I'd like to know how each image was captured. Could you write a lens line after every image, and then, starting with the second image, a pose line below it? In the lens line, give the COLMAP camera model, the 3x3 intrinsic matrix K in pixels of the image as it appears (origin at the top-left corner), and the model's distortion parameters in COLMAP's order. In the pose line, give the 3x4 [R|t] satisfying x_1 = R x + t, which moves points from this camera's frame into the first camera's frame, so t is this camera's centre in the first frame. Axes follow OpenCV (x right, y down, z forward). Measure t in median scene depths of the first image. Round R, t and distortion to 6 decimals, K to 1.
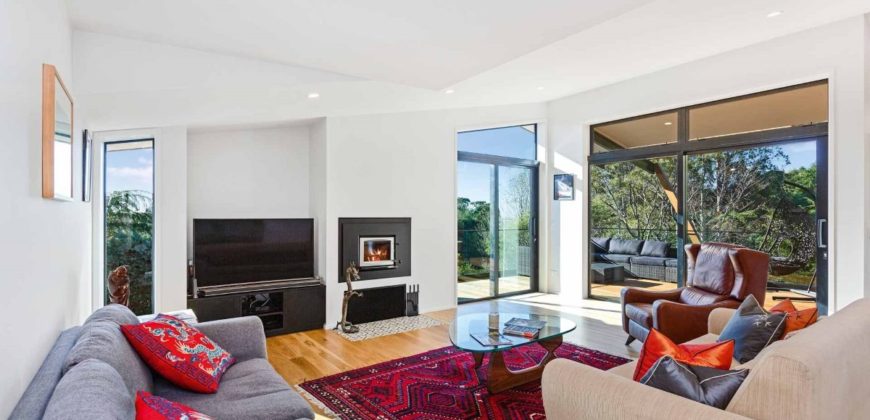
lens RADIAL K [[418.8, 0, 435.0], [0, 418.8, 210.0], [0, 0, 1]] dist [-0.001222, -0.000131]
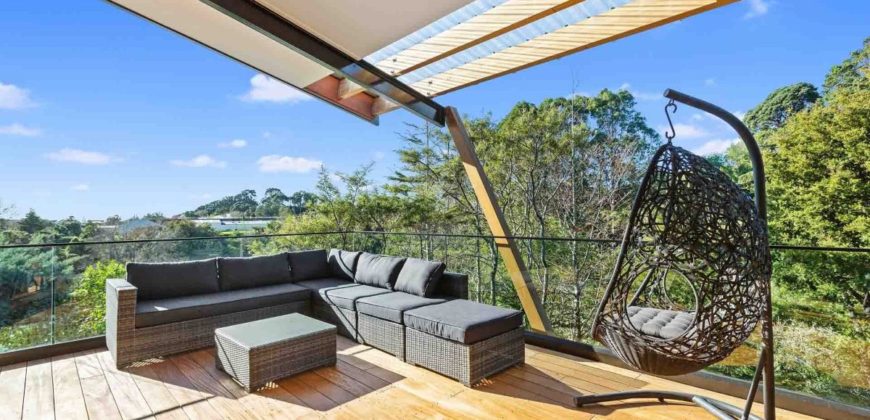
lens RADIAL K [[387.3, 0, 435.0], [0, 387.3, 210.0], [0, 0, 1]] dist [0.001224, -0.000259]
pose [[0.987046, -0.003961, 0.160391, 0.462303], [0.004241, 0.999990, -0.001407, 0.018560], [-0.160384, 0.002069, 0.987053, 0.559801]]
